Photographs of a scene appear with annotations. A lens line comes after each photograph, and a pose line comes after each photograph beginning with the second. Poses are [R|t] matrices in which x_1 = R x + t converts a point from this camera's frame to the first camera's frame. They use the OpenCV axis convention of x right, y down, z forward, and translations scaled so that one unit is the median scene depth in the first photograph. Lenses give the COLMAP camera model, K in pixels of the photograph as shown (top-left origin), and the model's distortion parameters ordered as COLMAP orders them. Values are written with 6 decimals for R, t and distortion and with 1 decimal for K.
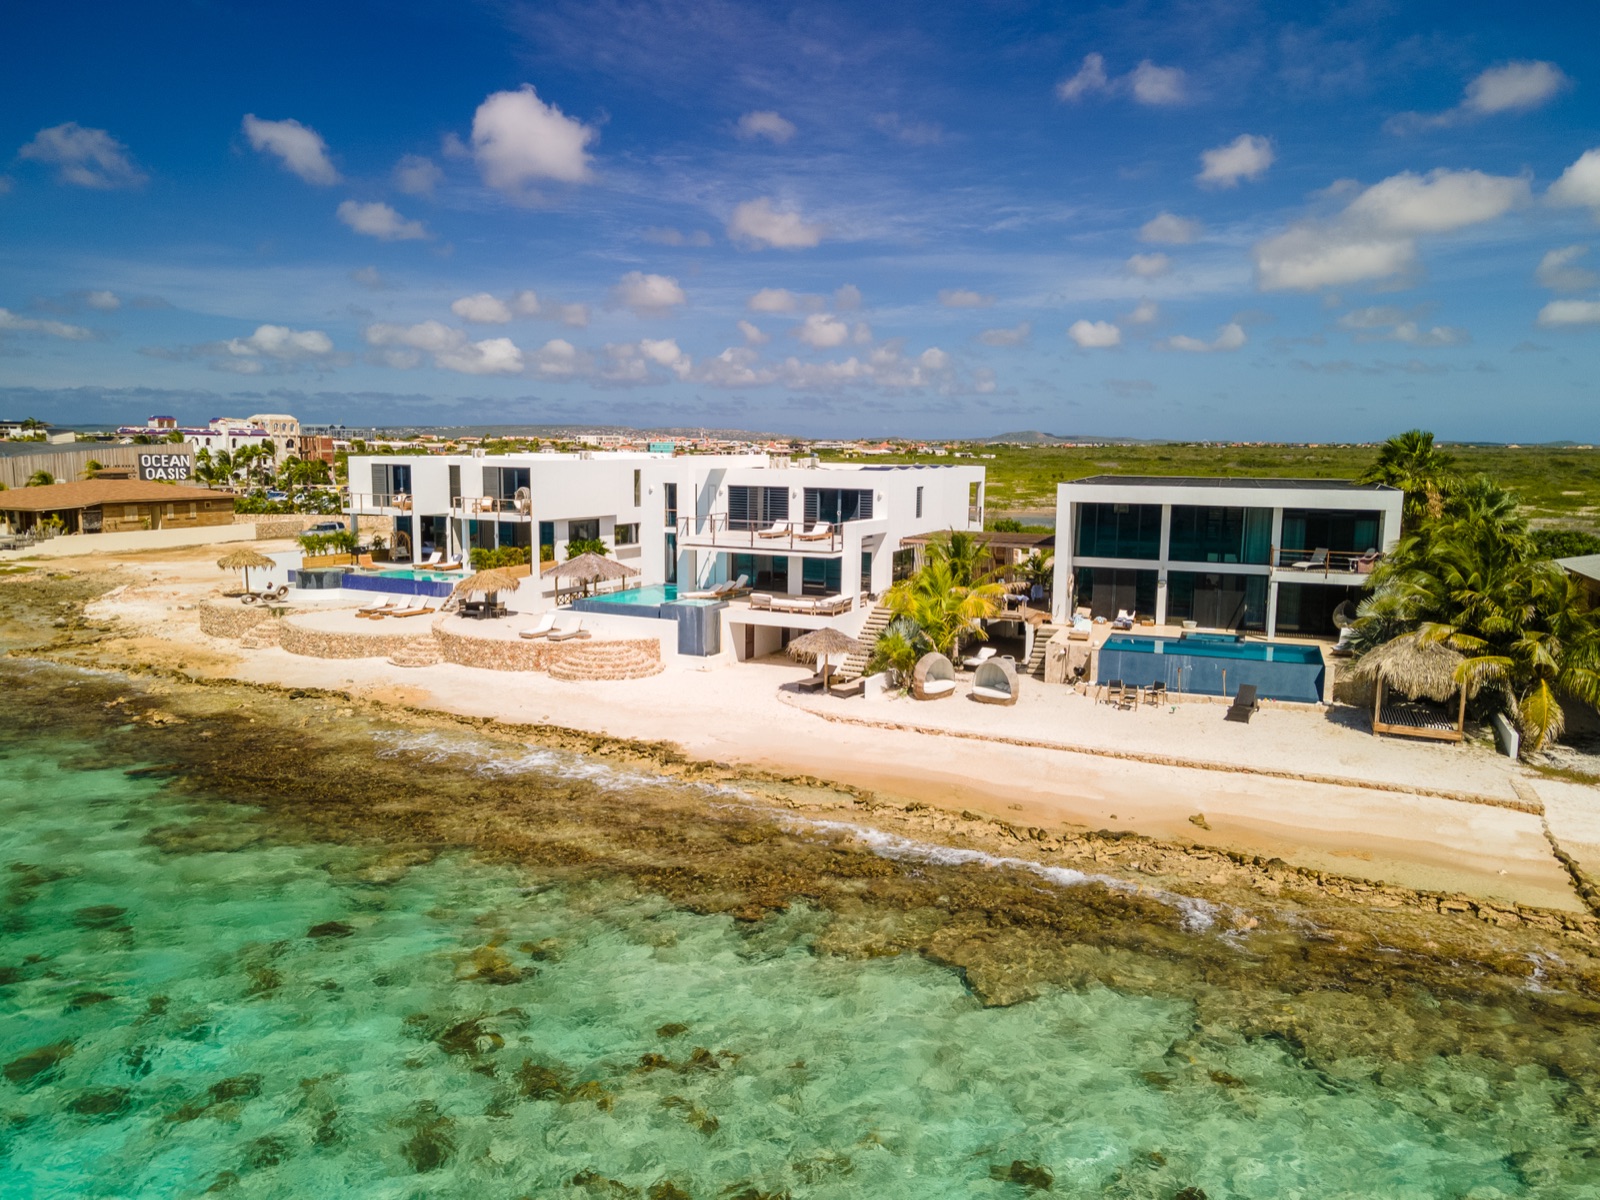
lens RADIAL K [[1184.7, 0, 763.5], [0, 1184.7, 595.8], [0, 0, 1]] dist [0.039491, 0.001727]
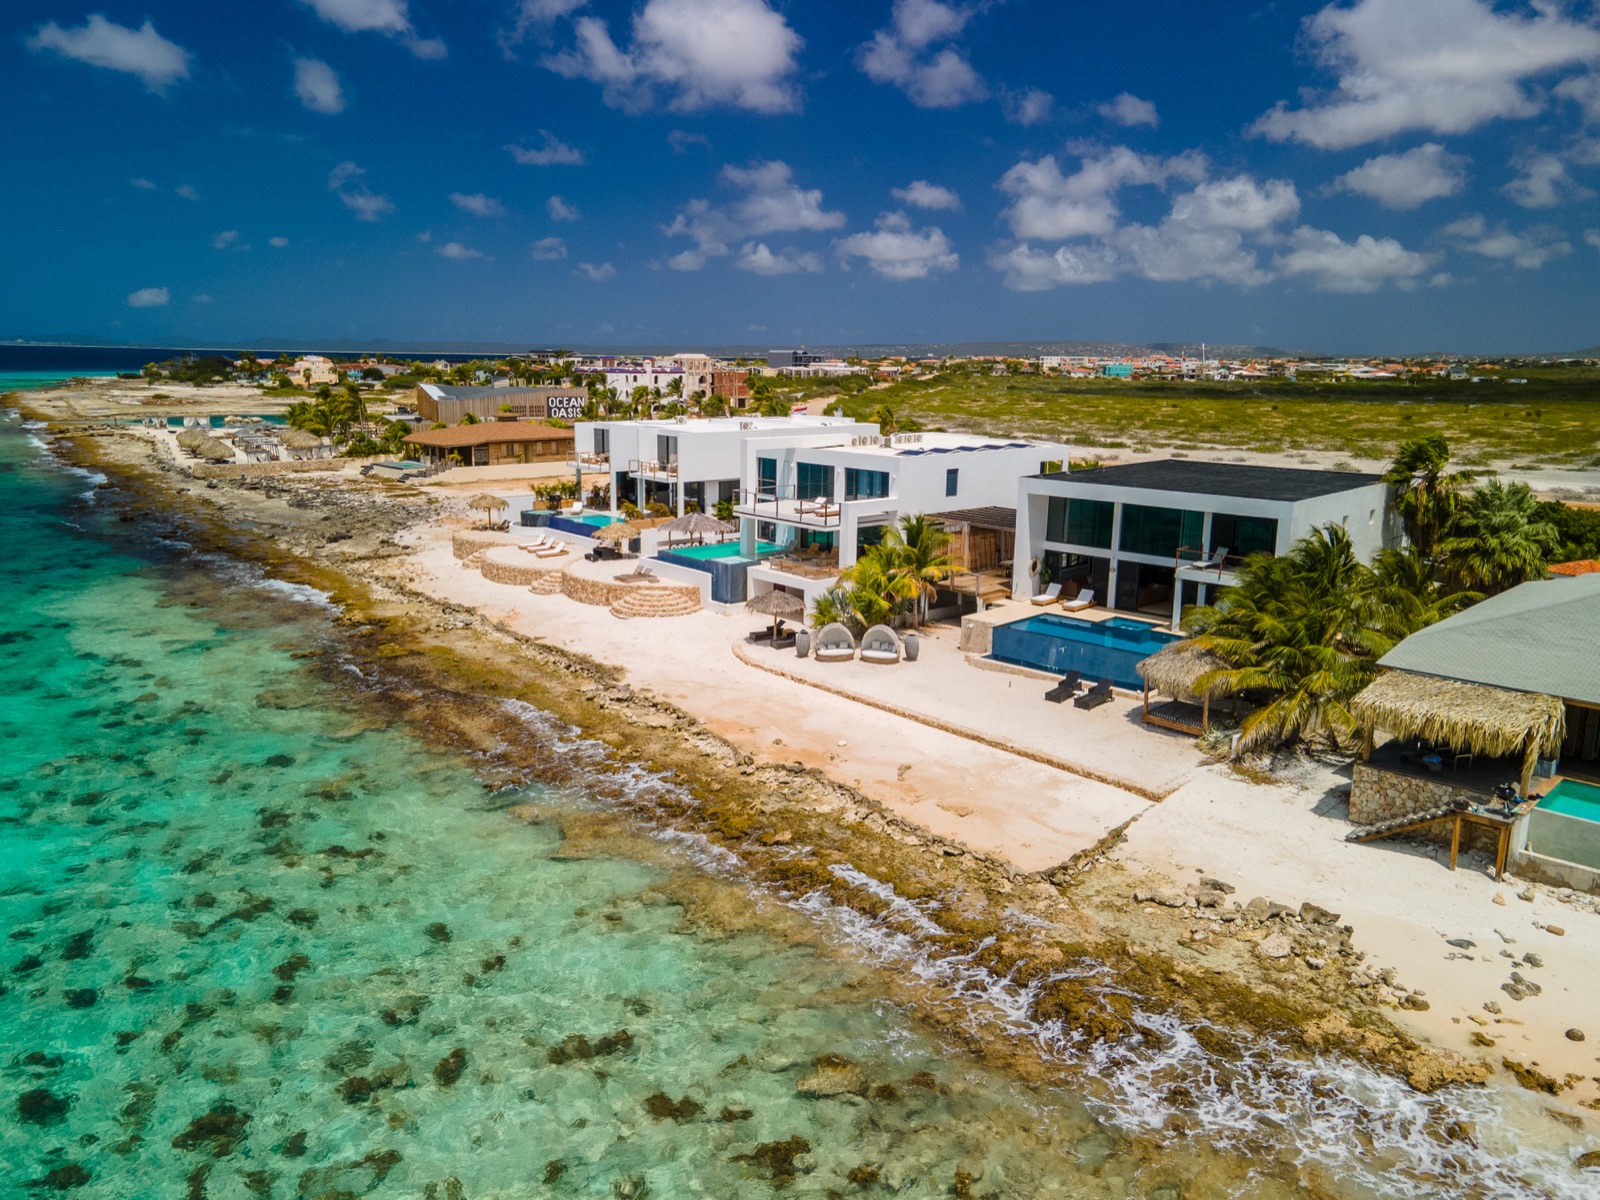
lens RADIAL K [[1184.7, 0, 763.5], [0, 1184.7, 595.8], [0, 0, 1]] dist [0.039491, 0.001727]
pose [[0.916107, 0.077787, -0.393314, 0.471983], [-0.049864, 0.995487, 0.080738, -0.059980], [0.397820, -0.054352, 0.915852, -0.130652]]
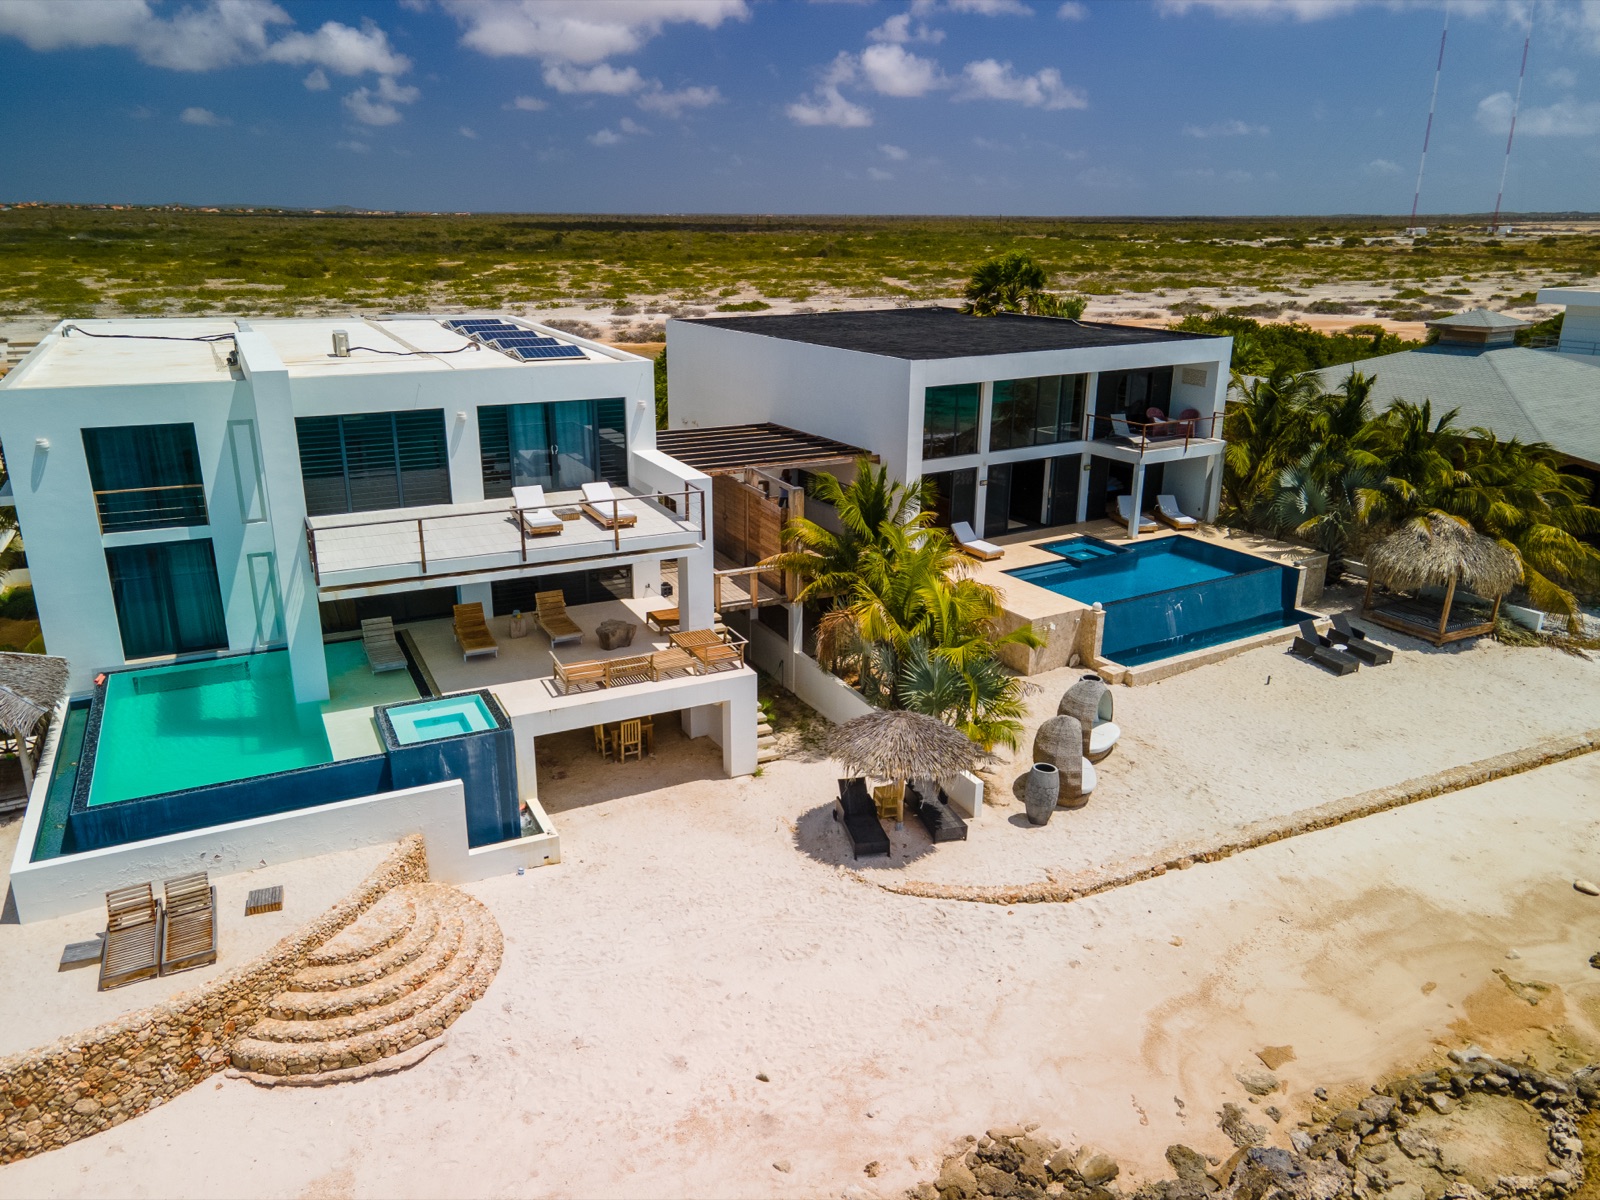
lens RADIAL K [[1184.7, 0, 763.5], [0, 1184.7, 595.8], [0, 0, 1]] dist [0.039491, 0.001727]
pose [[0.608363, -0.249078, 0.753562, -0.306232], [0.110013, 0.966777, 0.230737, -0.126200], [-0.785998, -0.057470, 0.615553, 0.655406]]
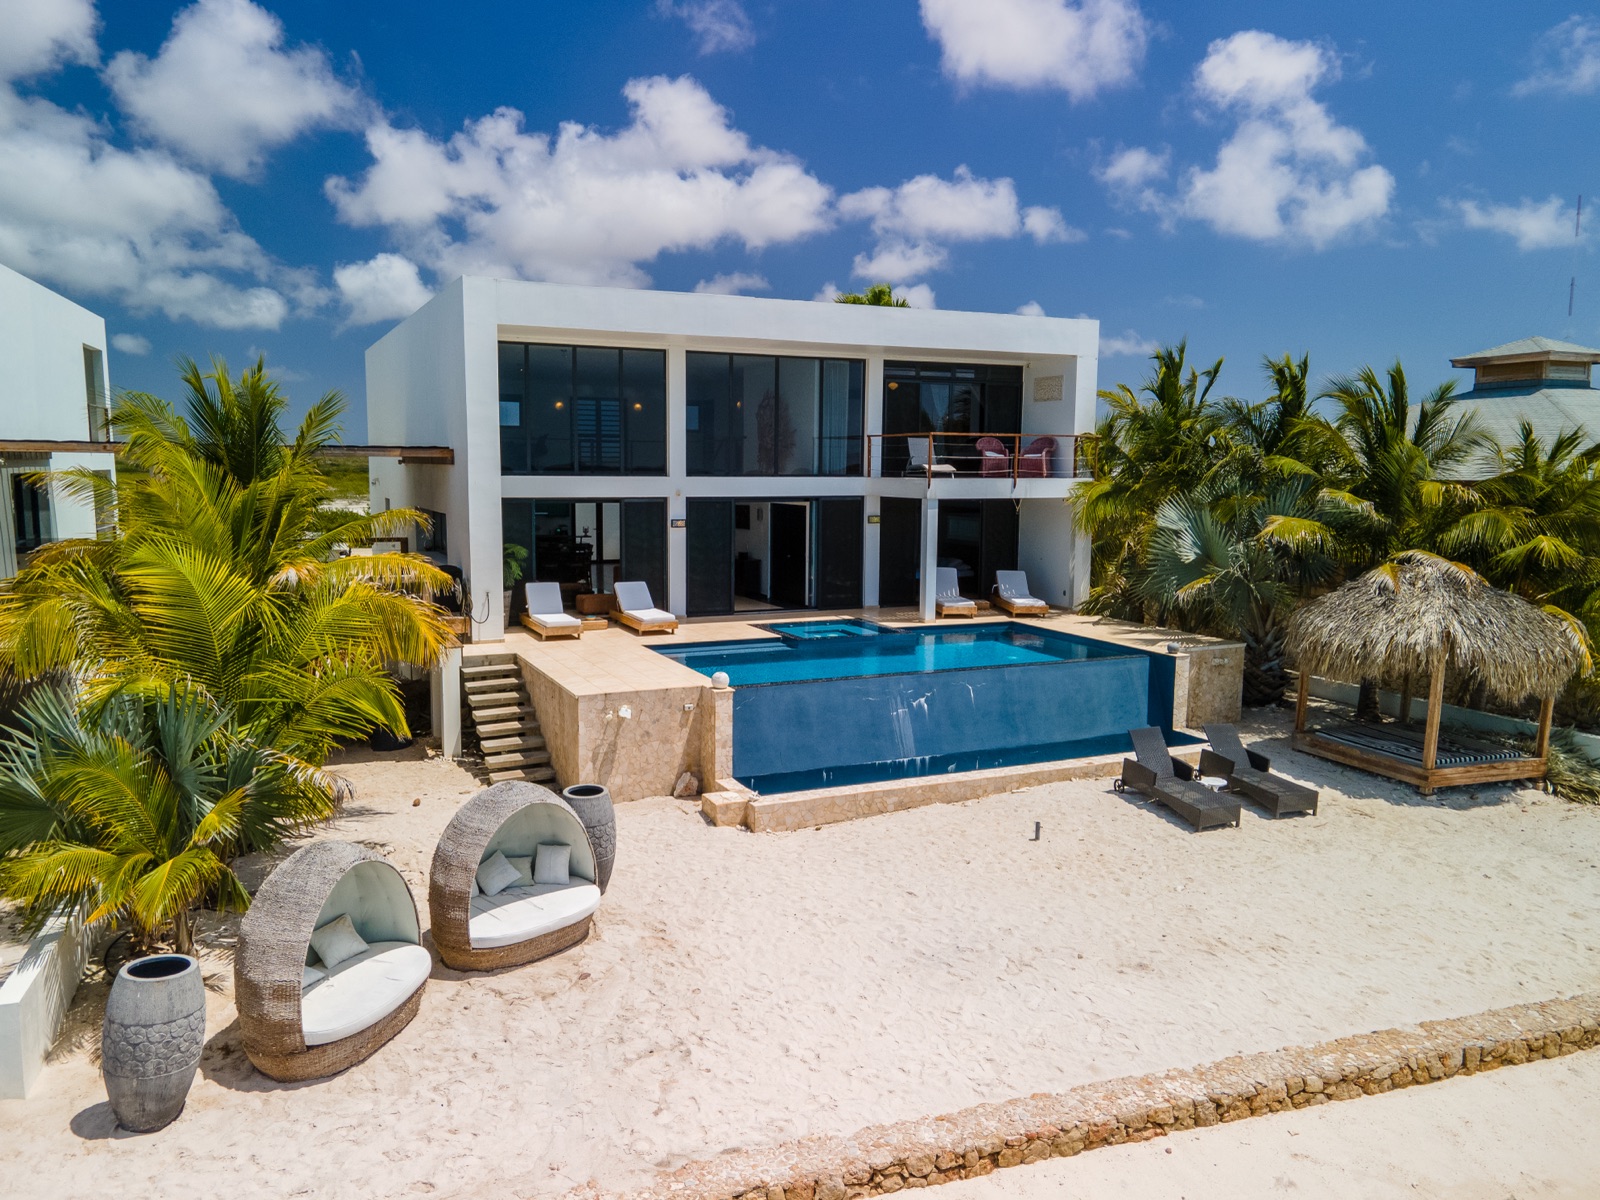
lens RADIAL K [[1184.7, 0, 763.5], [0, 1184.7, 595.8], [0, 0, 1]] dist [0.039491, 0.001727]
pose [[0.691171, -0.084517, 0.717732, 0.031921], [0.095887, 0.995082, 0.024839, 0.007632], [-0.716302, 0.051653, 0.695876, 0.663082]]
